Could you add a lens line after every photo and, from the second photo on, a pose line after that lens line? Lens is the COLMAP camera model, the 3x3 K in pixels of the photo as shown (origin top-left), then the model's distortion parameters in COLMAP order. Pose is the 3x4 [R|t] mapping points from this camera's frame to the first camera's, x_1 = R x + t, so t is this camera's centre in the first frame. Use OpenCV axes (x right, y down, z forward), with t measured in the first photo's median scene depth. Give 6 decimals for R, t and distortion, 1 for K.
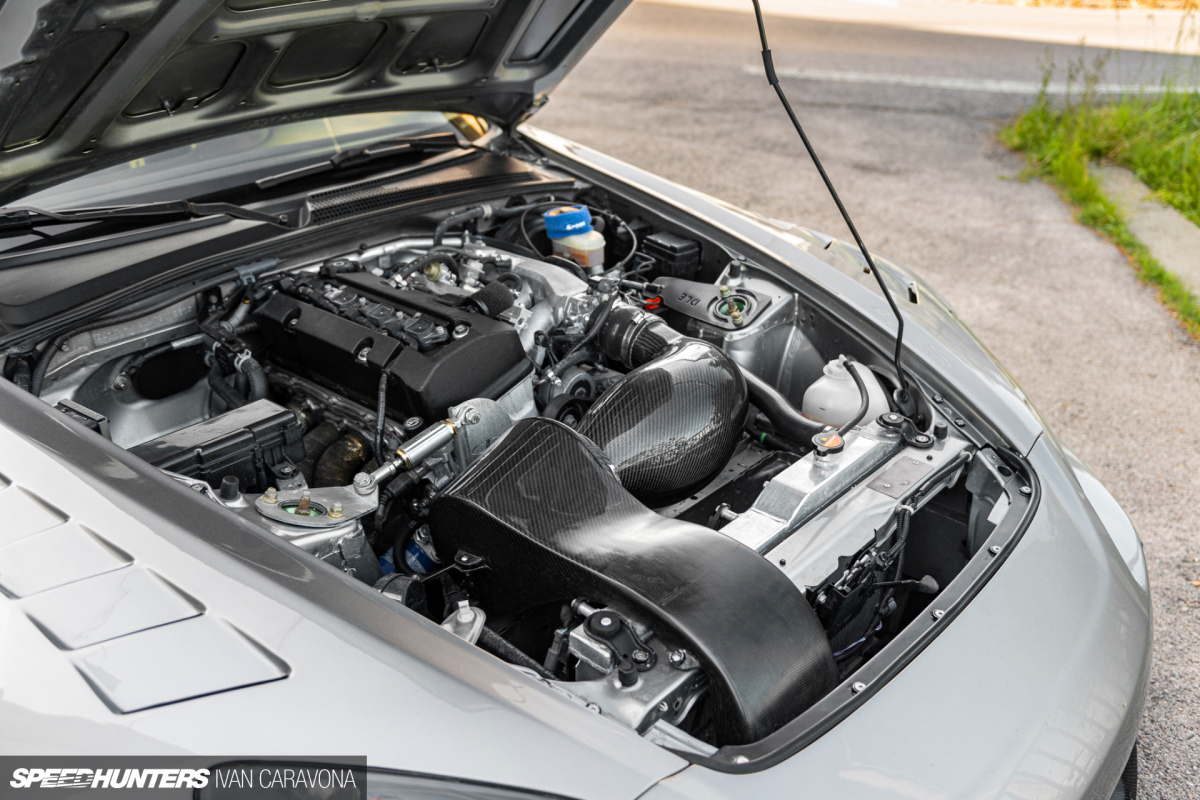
lens RADIAL K [[1012.2, 0, 600.2], [0, 1012.2, 398.8], [0, 0, 1]] dist [0.000054, 0.000023]
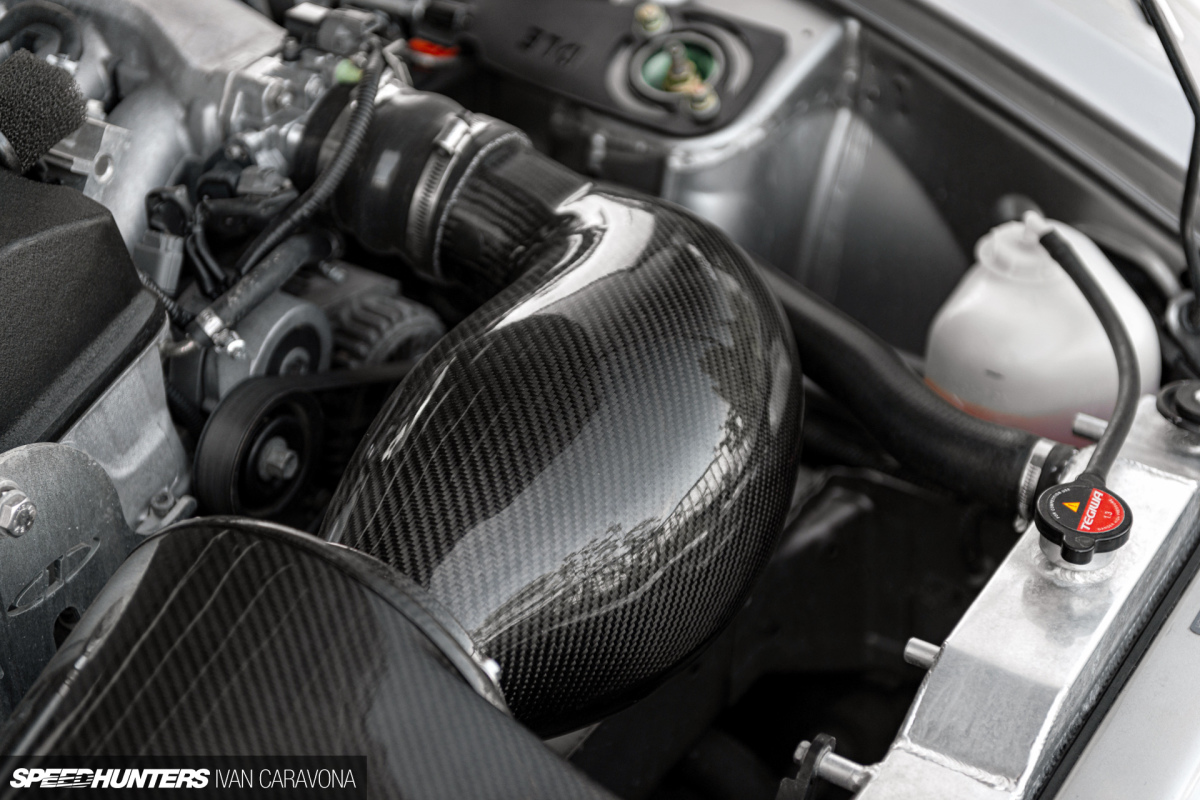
lens RADIAL K [[2389.9, 0, 599.9], [0, 2389.9, 400.5], [0, 0, 1]] dist [0.011536, 0.000000]
pose [[0.978771, -0.071435, 0.192106, -0.072712], [0.050468, 0.992436, 0.111910, -0.076671], [-0.198647, -0.099839, 0.974973, 0.195191]]
